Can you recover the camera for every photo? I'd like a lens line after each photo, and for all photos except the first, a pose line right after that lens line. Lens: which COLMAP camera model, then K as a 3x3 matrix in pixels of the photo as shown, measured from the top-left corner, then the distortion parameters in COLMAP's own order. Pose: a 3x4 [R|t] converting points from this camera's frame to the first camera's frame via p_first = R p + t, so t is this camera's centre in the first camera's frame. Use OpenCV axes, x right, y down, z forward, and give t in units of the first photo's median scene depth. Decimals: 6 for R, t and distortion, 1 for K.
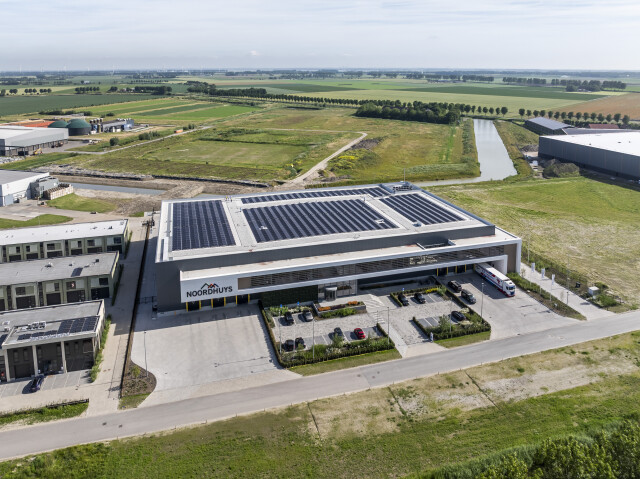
lens RADIAL K [[475.4, 0, 321.5], [0, 475.4, 225.2], [0, 0, 1]] dist [-0.039526, 0.005345]
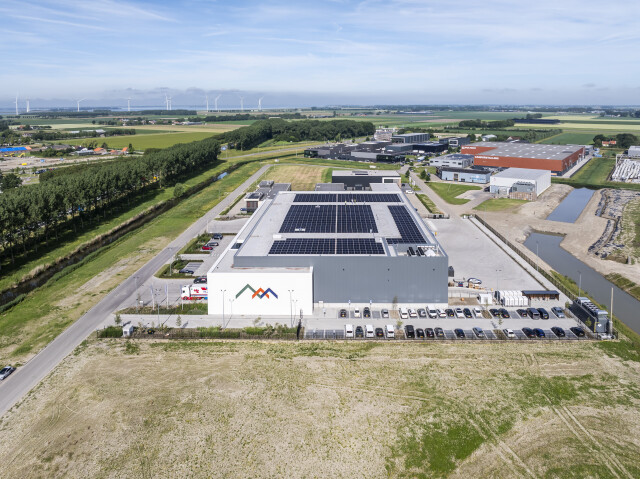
lens RADIAL K [[475.4, 0, 321.5], [0, 475.4, 225.2], [0, 0, 1]] dist [-0.039526, 0.005345]
pose [[-0.331565, 0.236371, -0.913342, 1.226133], [-0.293788, 0.894100, 0.338044, -0.442925], [0.896523, 0.380412, -0.227009, 1.452798]]
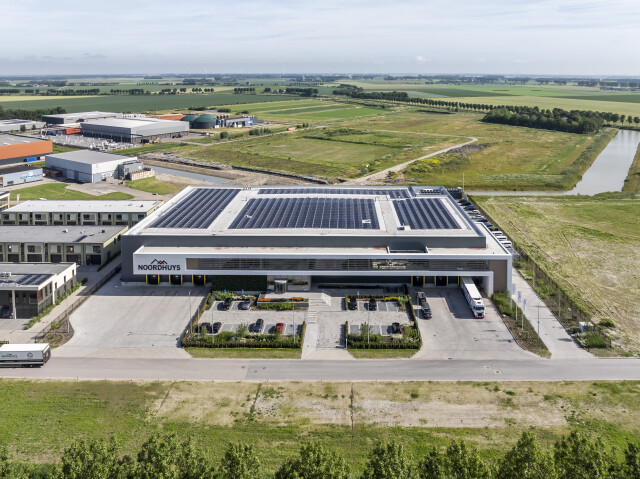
lens RADIAL K [[479.4, 0, 337.3], [0, 479.4, 223.3], [0, 0, 1]] dist [-0.033783, -0.002225]
pose [[0.953639, 0.092596, -0.286354, 0.387528], [-0.097529, 0.995228, -0.002979, 0.005533], [0.284712, 0.030768, 0.958119, 0.079608]]
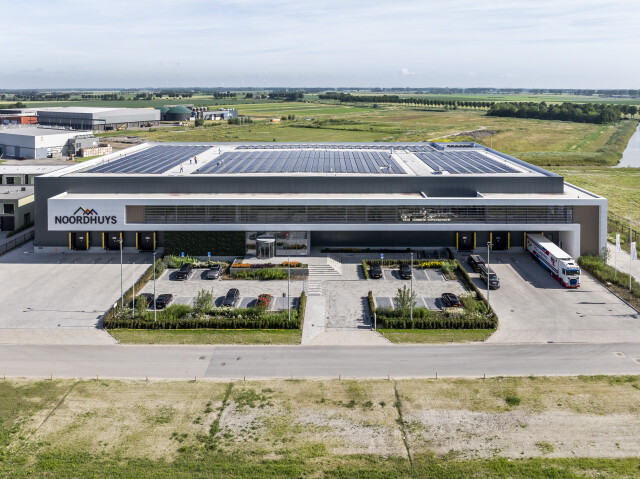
lens RADIAL K [[504.3, 0, 324.4], [0, 504.3, 201.4], [0, 0, 1]] dist [-0.040251, 0.004214]
pose [[0.955430, 0.063267, -0.288358, 0.284227], [-0.092776, 0.991626, -0.089834, 0.129569], [0.280260, 0.112583, 0.953299, 0.336015]]
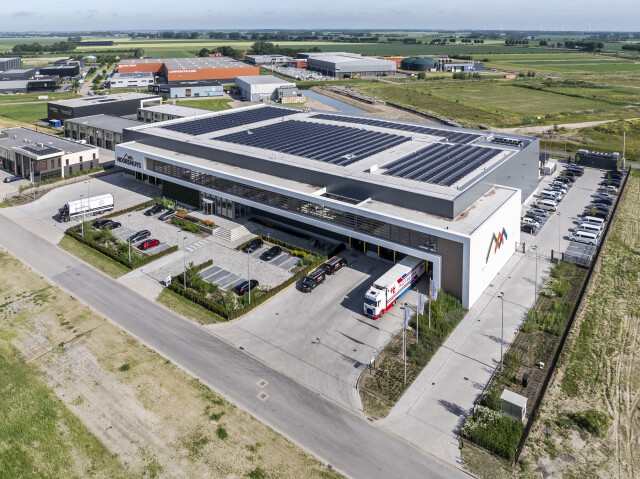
lens RADIAL K [[467.1, 0, 318.1], [0, 467.1, 177.8], [0, 0, 1]] dist [-0.033330, 0.003804]
pose [[0.584521, 0.247055, -0.772851, 0.741569], [-0.258845, 0.959524, 0.110960, -0.047485], [0.768983, 0.135190, 0.624811, 0.594574]]
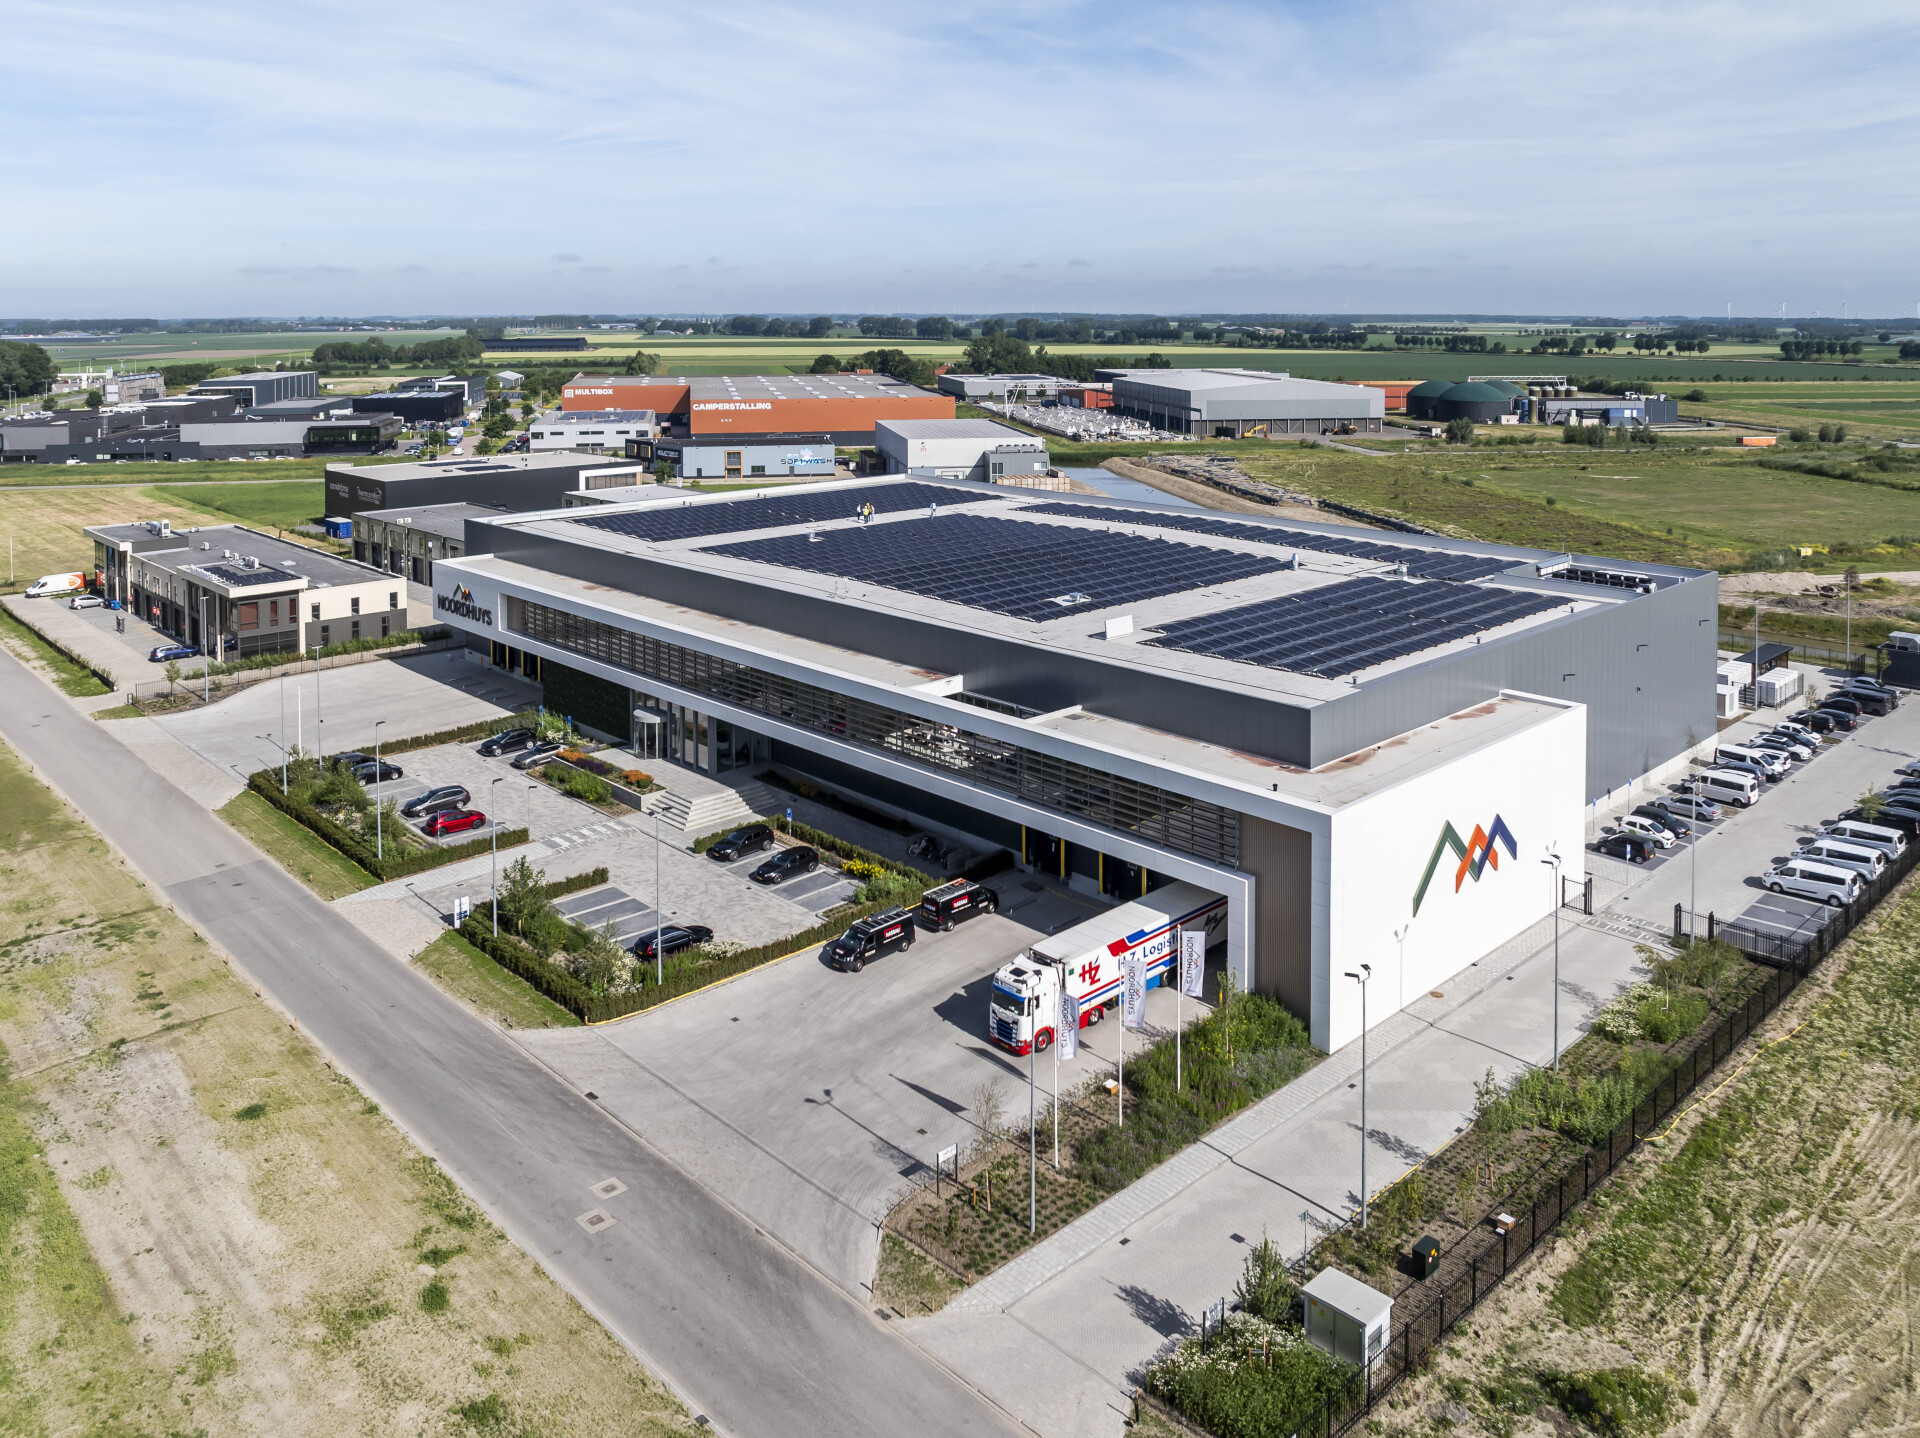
lens RADIAL K [[1426.3, 0, 964.4], [0, 1426.3, 676.0], [0, 0, 1]] dist [-0.039526, 0.005345]
pose [[0.448915, 0.219907, -0.866093, 0.819699], [-0.285547, 0.953729, 0.094153, -0.025682], [0.846722, 0.205043, 0.490937, 0.698036]]
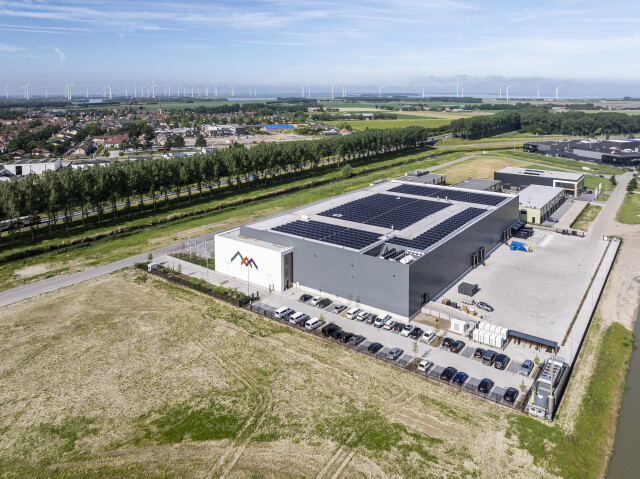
lens RADIAL K [[464.5, 0, 313.0], [0, 464.5, 215.7], [0, 0, 1]] dist [-0.054061, 0.036968]
pose [[-0.819755, 0.150777, -0.552511, 0.866903], [-0.177680, 0.850167, 0.495627, -0.595924], [0.544455, 0.504463, -0.670139, 1.910097]]
